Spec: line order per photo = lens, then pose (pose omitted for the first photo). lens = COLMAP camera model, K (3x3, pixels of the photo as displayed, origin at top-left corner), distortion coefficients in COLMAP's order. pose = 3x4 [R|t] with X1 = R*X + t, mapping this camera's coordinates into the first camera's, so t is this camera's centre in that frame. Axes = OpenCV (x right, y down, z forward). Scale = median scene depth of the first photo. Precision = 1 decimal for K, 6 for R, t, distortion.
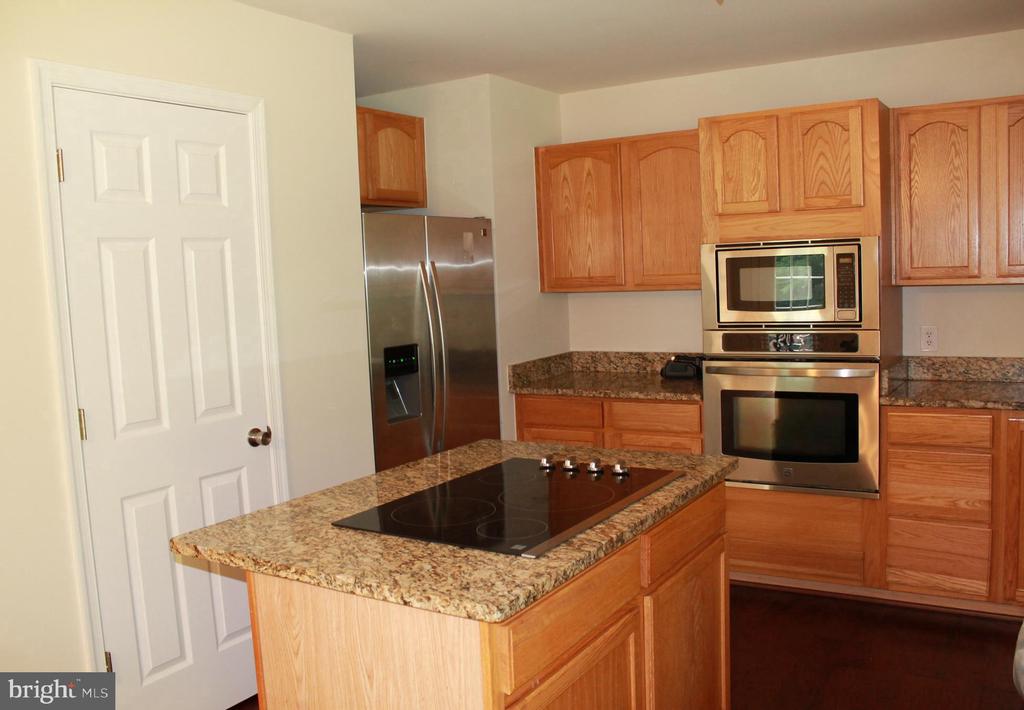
lens RADIAL K [[898.9, 0, 533.0], [0, 898.9, 360.4], [0, 0, 1]] dist [-0.152395, 0.118192]
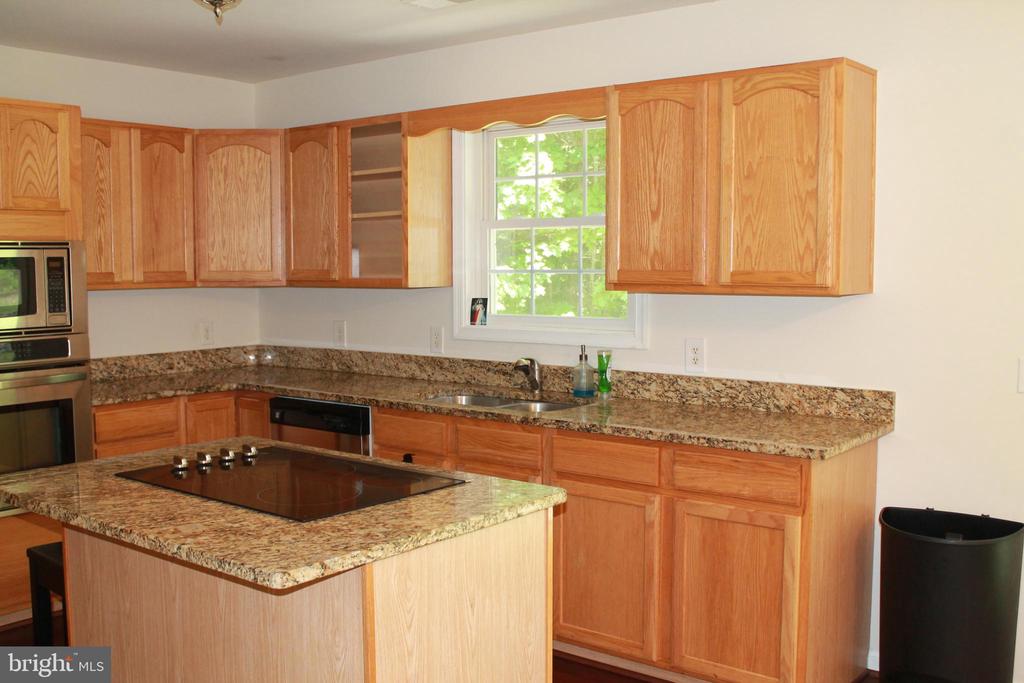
lens RADIAL K [[1054.6, 0, 511.8], [0, 1054.6, 343.9], [0, 0, 1]] dist [-0.089171, 0.000000]
pose [[0.135164, -0.039742, 0.990026, -0.724775], [0.098167, 0.994816, 0.026532, -0.005500], [-0.985948, 0.093602, 0.138365, 0.346026]]
